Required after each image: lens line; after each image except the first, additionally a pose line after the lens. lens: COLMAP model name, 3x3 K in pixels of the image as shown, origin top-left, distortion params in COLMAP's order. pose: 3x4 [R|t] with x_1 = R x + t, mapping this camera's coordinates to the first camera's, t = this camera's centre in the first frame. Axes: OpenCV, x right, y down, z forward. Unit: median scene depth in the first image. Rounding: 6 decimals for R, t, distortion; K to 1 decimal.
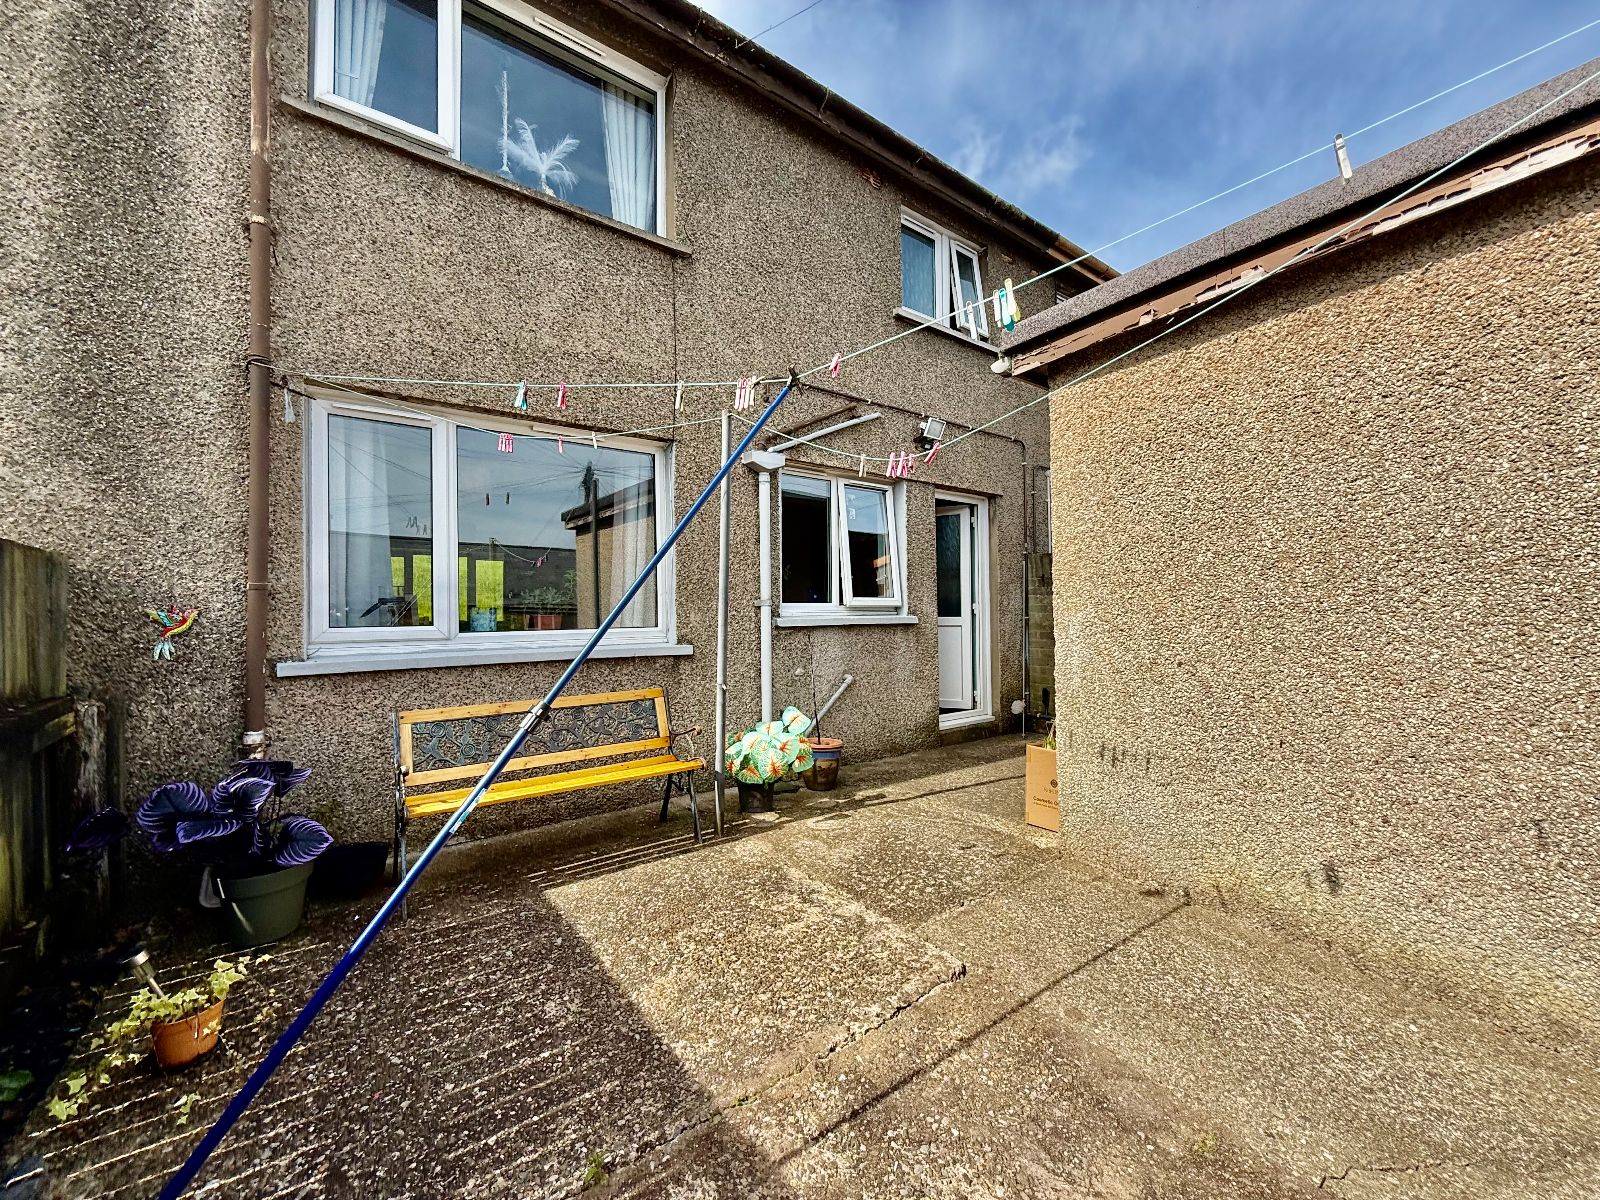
lens RADIAL K [[635.5, 0, 800.0], [0, 635.5, 600.0], [0, 0, 1]] dist [0.000238, -0.000180]
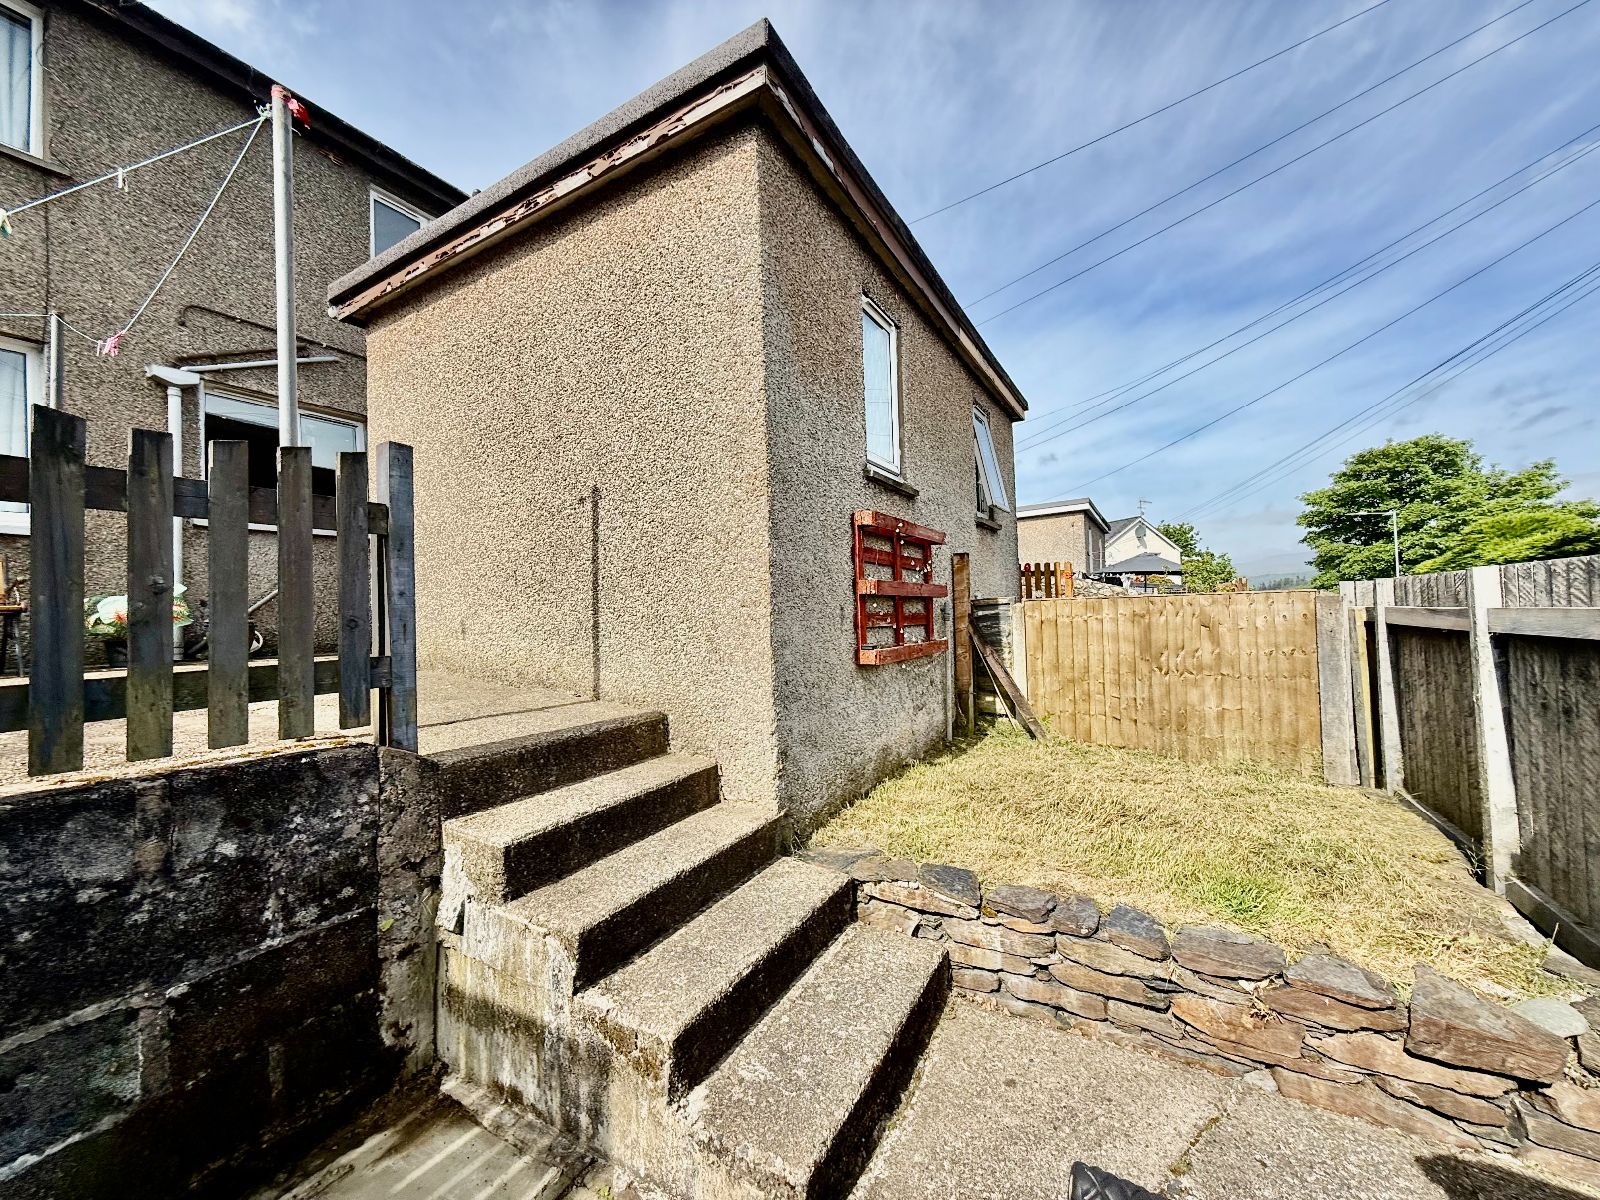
lens RADIAL K [[636.8, 0, 807.0], [0, 636.8, 599.4], [0, 0, 1]] dist [-0.000180, -0.000389]
pose [[0.916718, -0.007326, 0.399468, 0.553179], [0.012397, 0.999872, -0.010112, 0.213418], [-0.399342, 0.014222, 0.916692, -0.504484]]
